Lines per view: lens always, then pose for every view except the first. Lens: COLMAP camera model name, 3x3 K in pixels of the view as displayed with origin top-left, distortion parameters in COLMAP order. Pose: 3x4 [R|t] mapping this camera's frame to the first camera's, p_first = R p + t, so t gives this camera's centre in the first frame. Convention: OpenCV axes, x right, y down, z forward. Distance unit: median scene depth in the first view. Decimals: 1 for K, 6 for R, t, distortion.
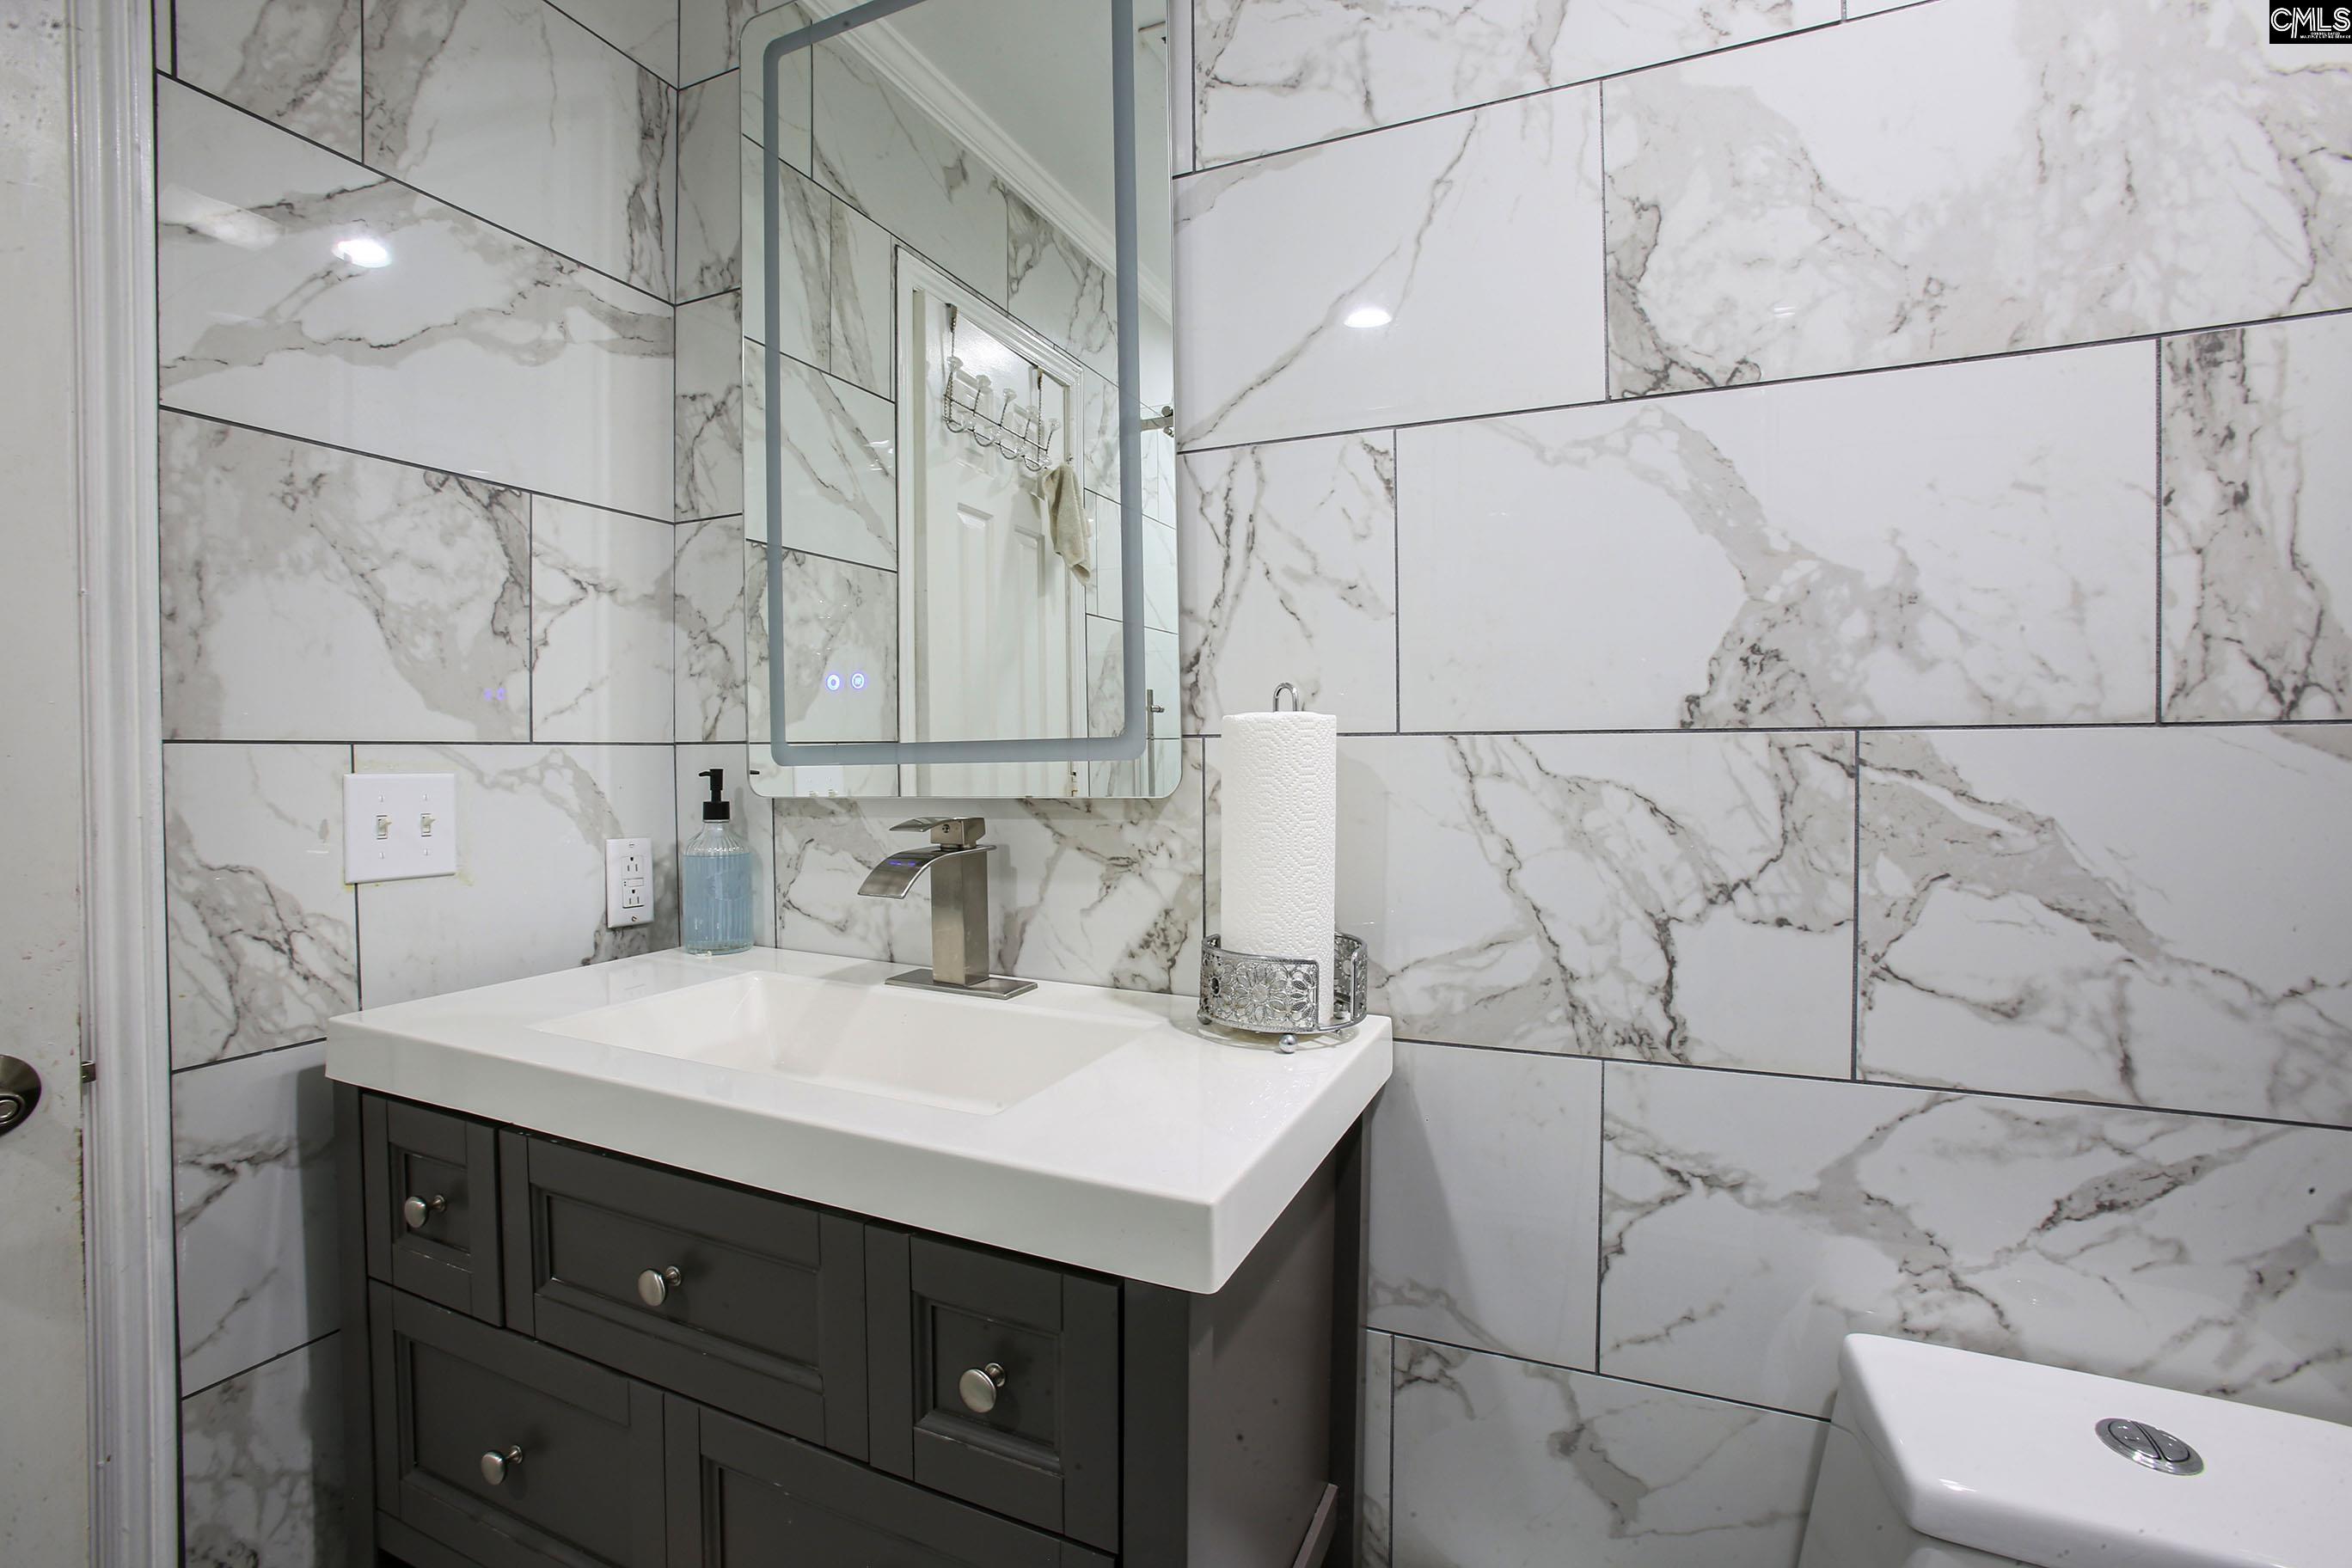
lens RADIAL K [[1080.2, 0, 1164.5], [0, 1080.2, 771.9], [0, 0, 1]] dist [-0.075534, 0.036307]
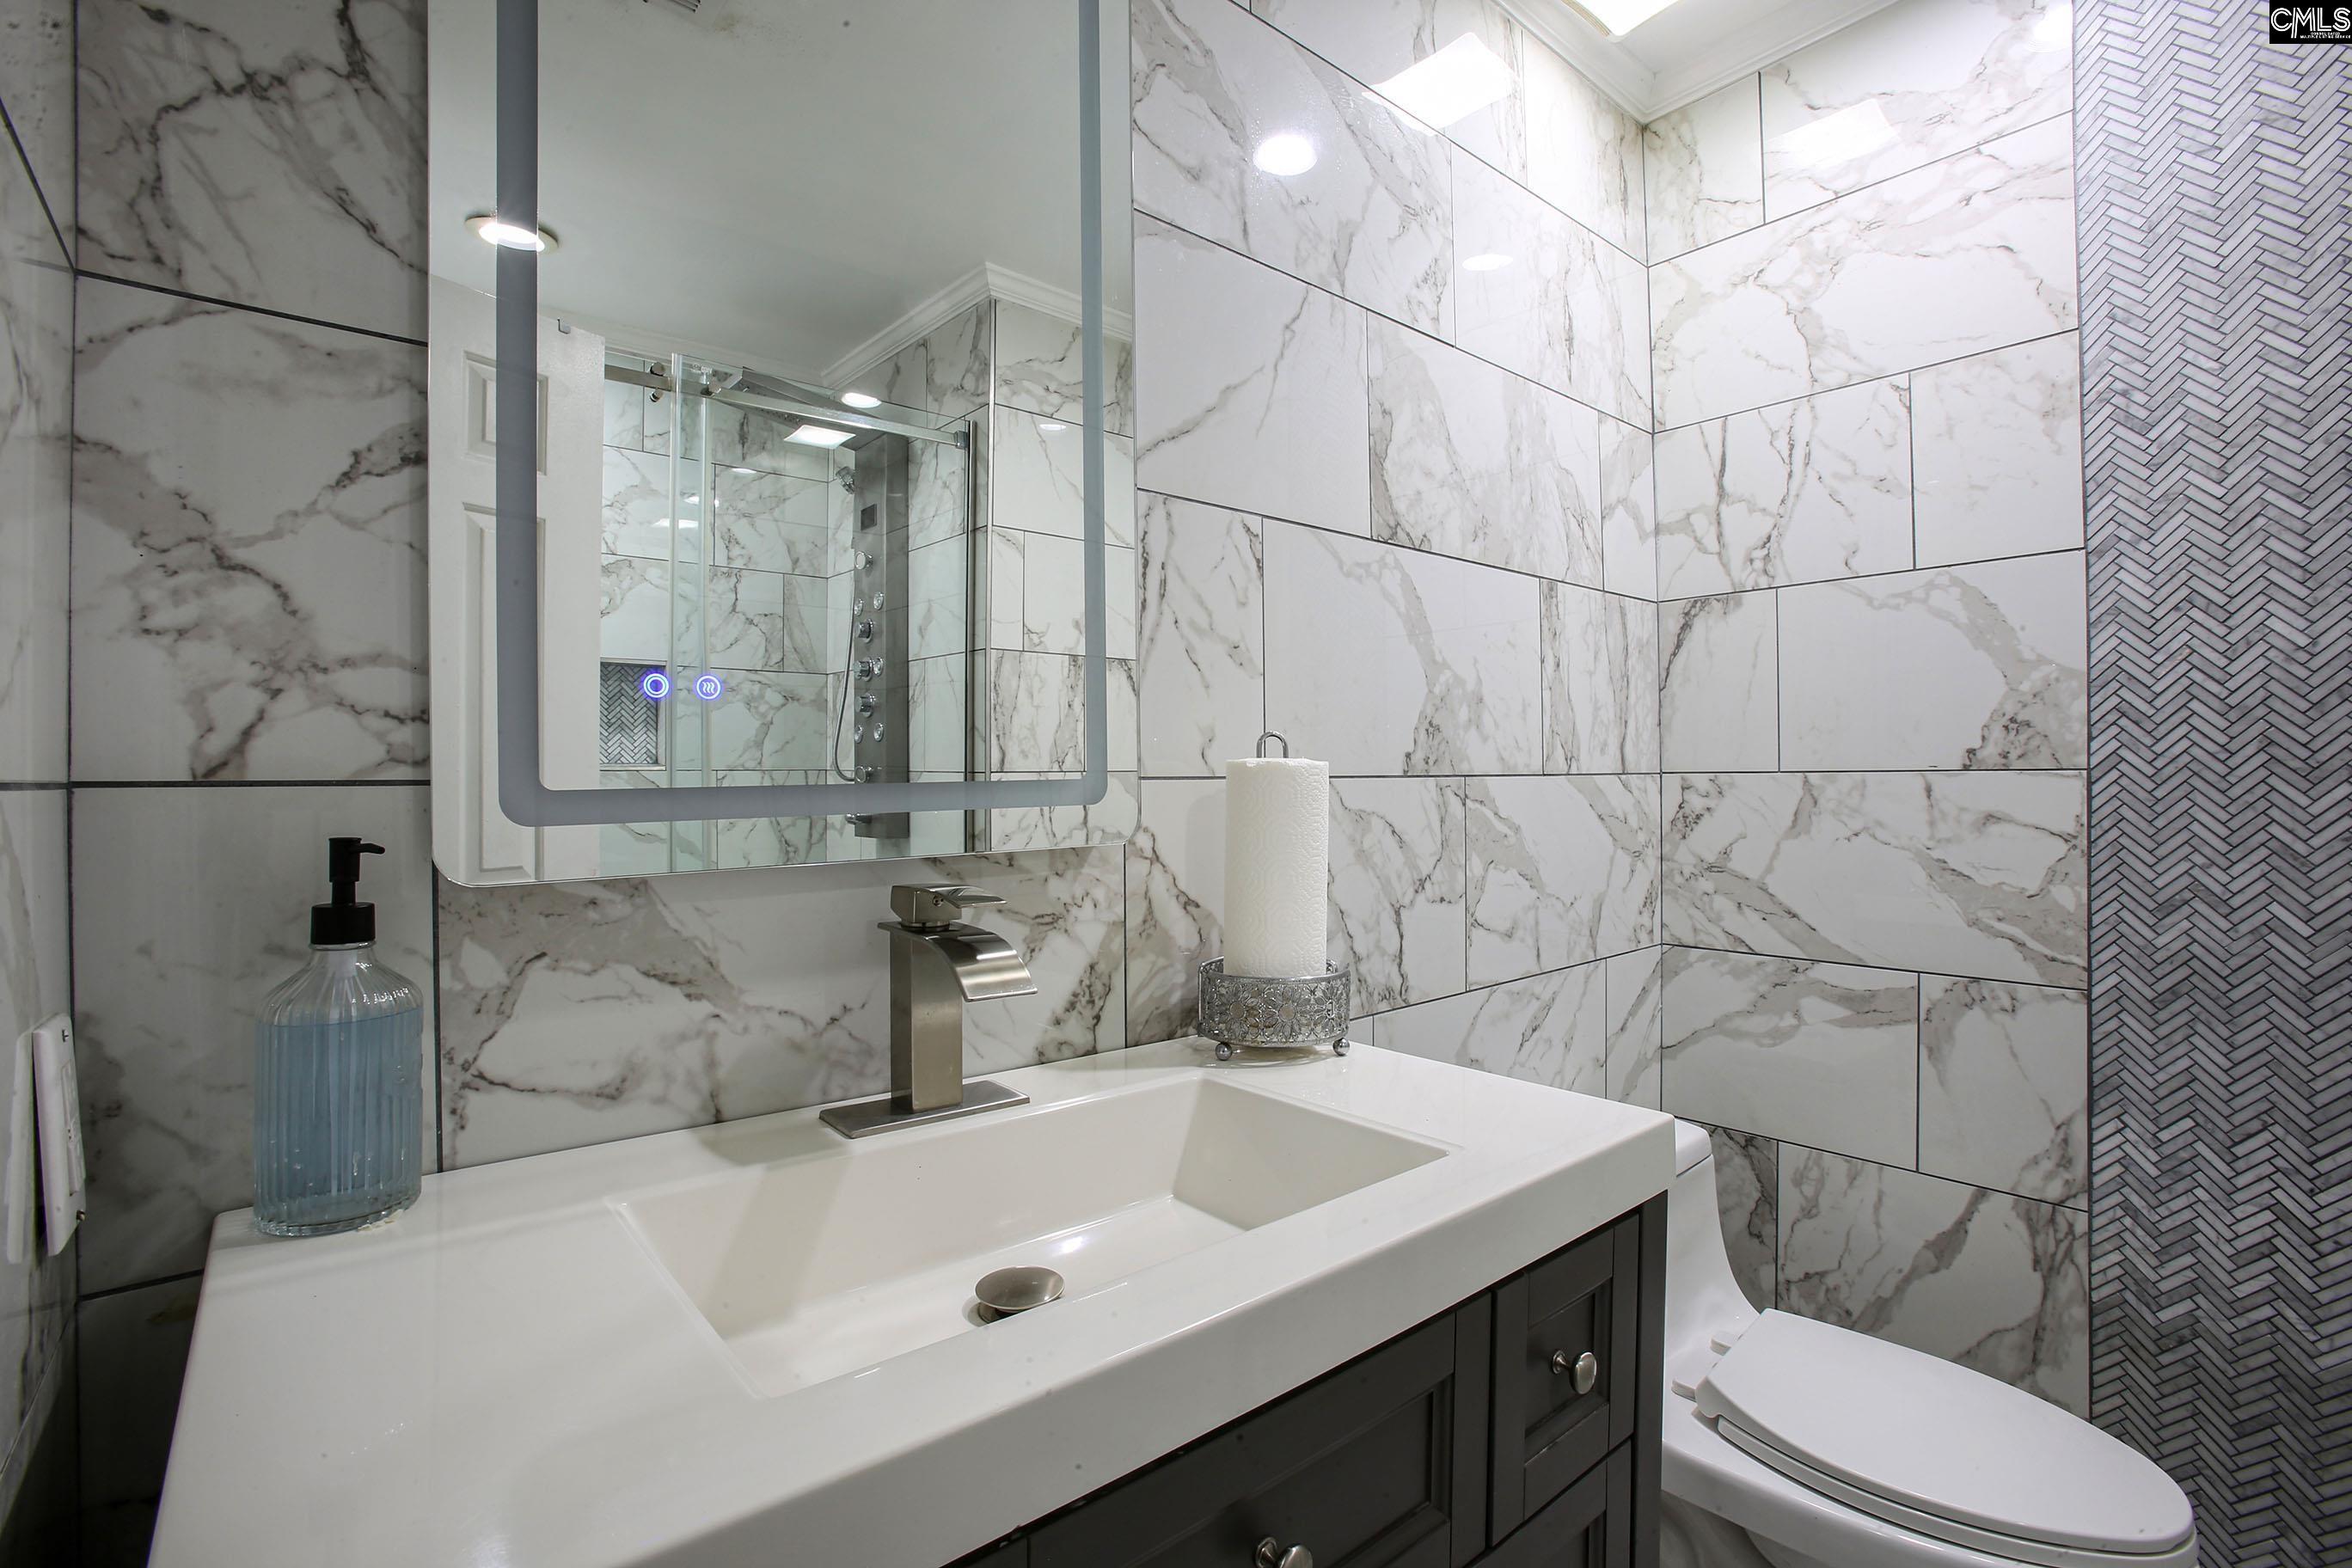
lens RADIAL K [[1080.2, 0, 1164.5], [0, 1080.2, 771.9], [0, 0, 1]] dist [-0.075534, 0.036307]
pose [[0.433194, 0.009696, 0.901248, -0.943713], [0.021296, 0.999553, -0.020989, -0.019965], [-0.901049, 0.028286, 0.432794, 0.625152]]
